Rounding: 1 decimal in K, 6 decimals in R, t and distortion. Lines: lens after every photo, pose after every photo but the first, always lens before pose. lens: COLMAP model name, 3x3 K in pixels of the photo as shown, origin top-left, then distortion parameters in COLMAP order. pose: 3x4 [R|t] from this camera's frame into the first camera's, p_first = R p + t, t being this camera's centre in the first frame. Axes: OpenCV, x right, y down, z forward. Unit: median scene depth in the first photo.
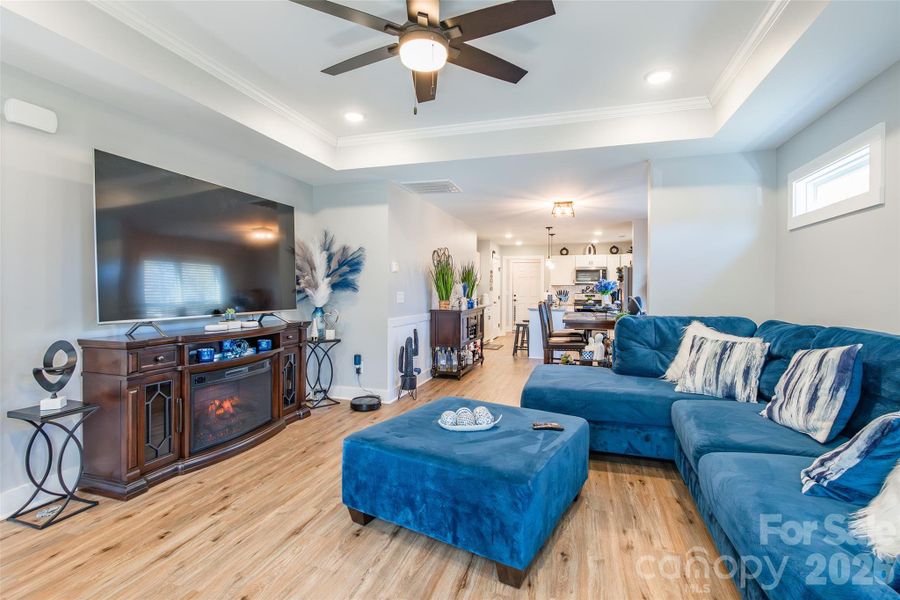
lens RADIAL K [[410.1, 0, 464.8], [0, 410.1, 297.4], [0, 0, 1]] dist [-0.012963, -0.000067]
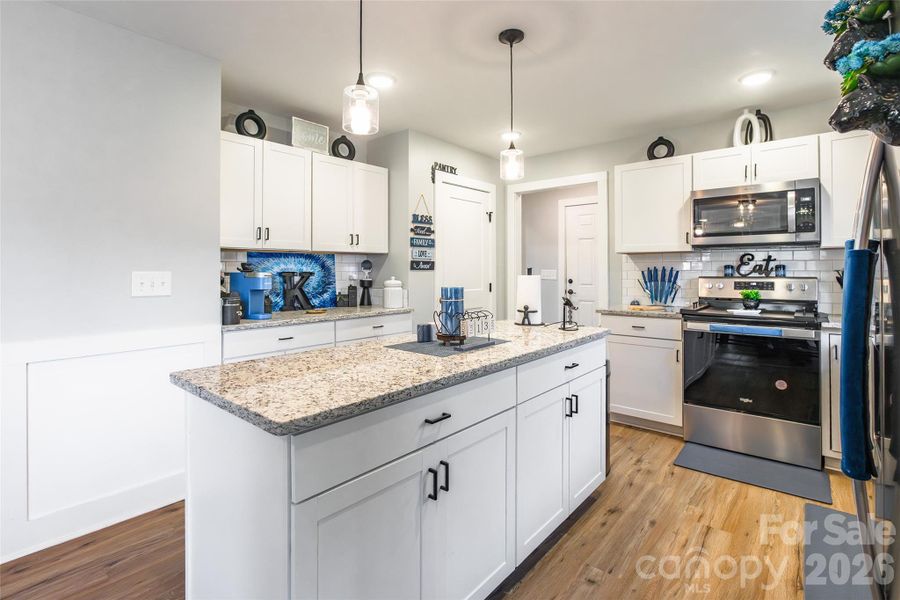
lens RADIAL K [[424.8, 0, 478.3], [0, 424.8, 267.6], [0, 0, 1]] dist [-0.002096, -0.000035]
pose [[0.919217, -0.008924, -0.393651, 0.740941], [0.000115, 0.999749, -0.022396, -0.030314], [0.393752, 0.020542, 0.918987, 1.945528]]
